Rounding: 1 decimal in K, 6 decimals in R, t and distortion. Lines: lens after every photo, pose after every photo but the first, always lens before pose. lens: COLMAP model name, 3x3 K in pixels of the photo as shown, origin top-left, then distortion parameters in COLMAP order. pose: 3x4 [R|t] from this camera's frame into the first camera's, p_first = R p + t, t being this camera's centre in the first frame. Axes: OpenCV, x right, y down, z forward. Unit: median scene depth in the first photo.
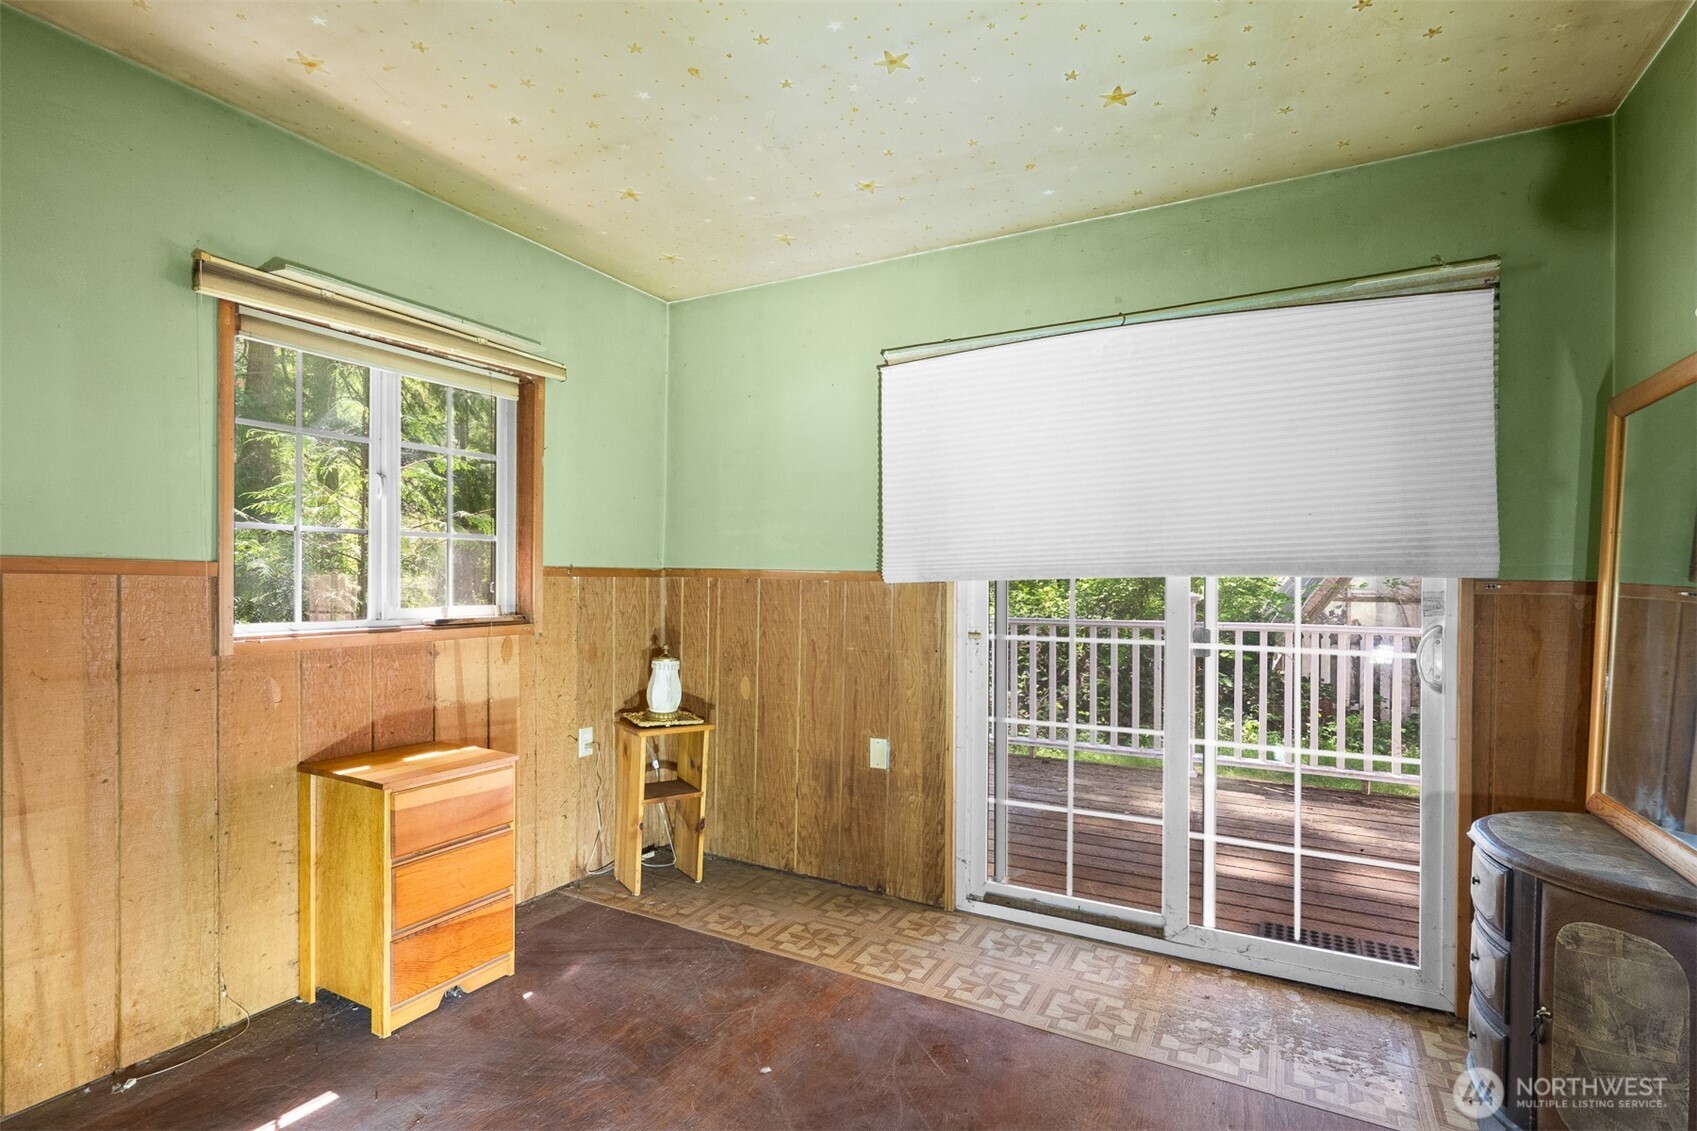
lens RADIAL K [[786.7, 0, 837.7], [0, 786.7, 580.2], [0, 0, 1]] dist [-0.000031, -0.000235]
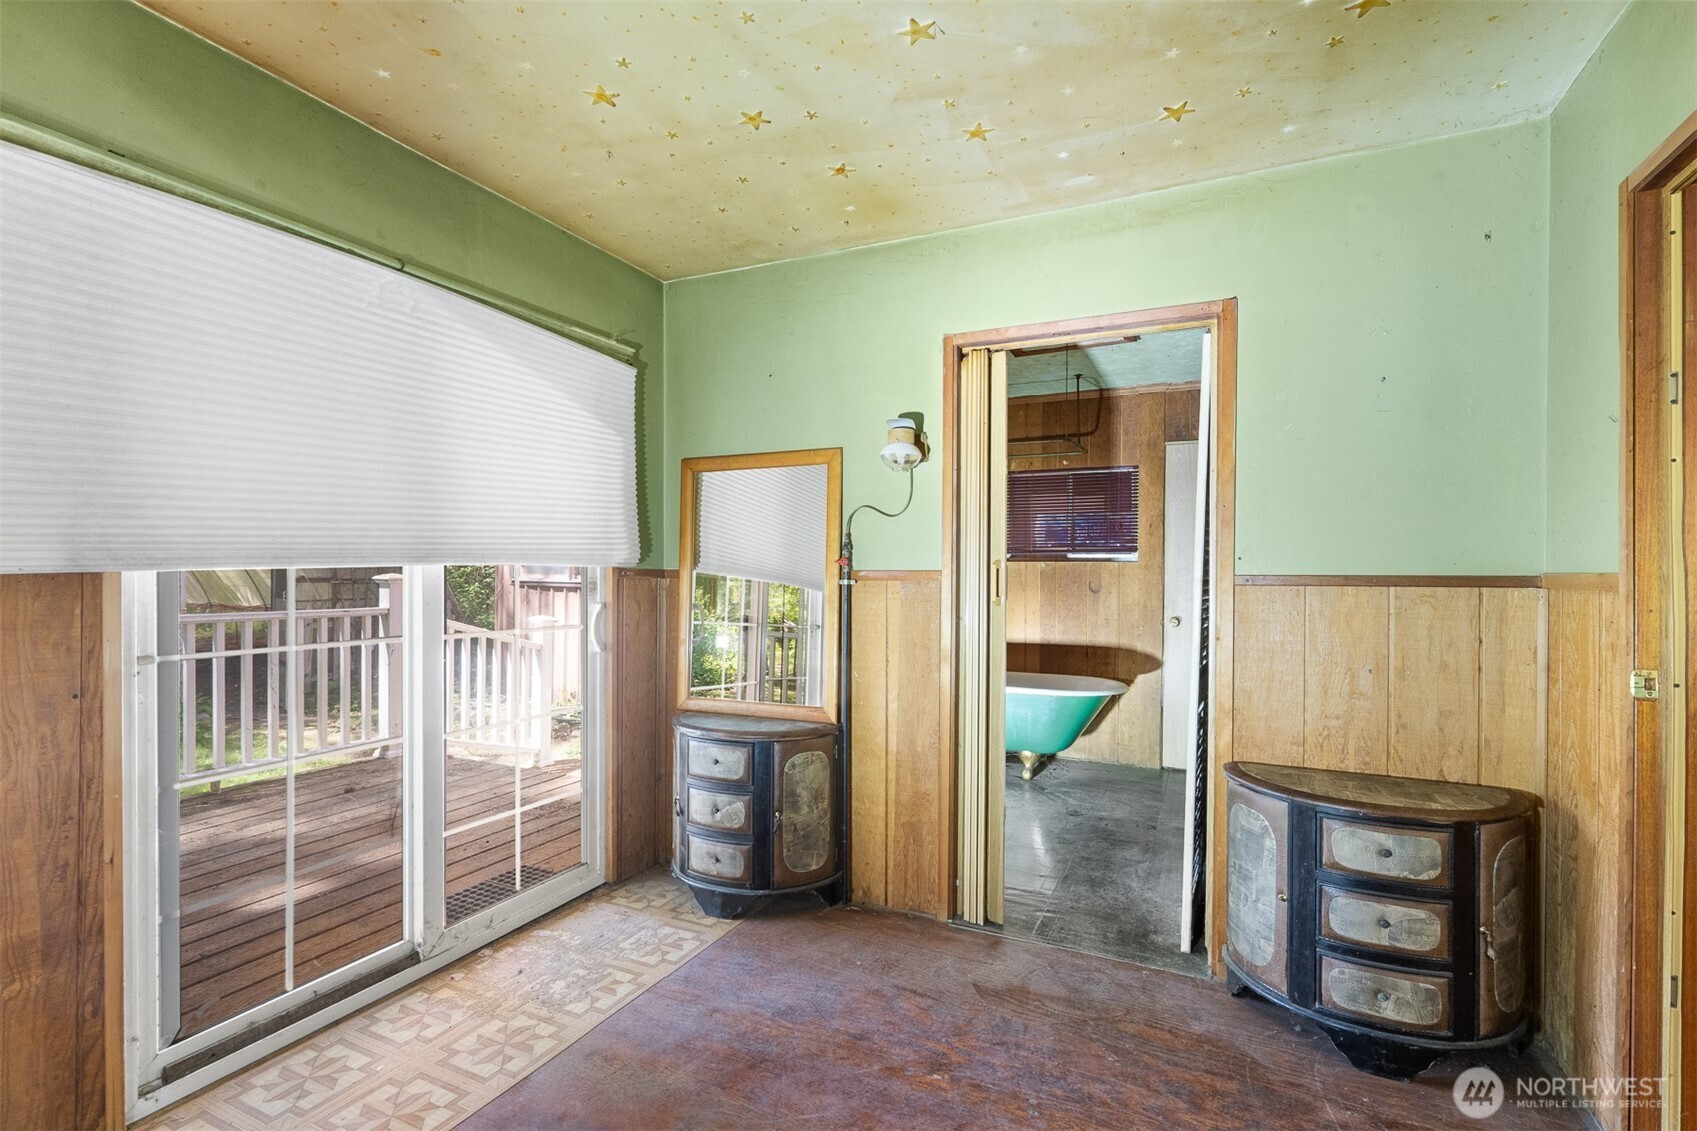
lens RADIAL K [[786.7, 0, 836.0], [0, 786.7, 568.8], [0, 0, 1]] dist [-0.000031, -0.000235]
pose [[-0.051503, -0.005272, 0.998659, -0.559437], [-0.011636, 0.999921, 0.004679, -0.009827], [-0.998605, -0.011380, -0.051560, 0.615818]]
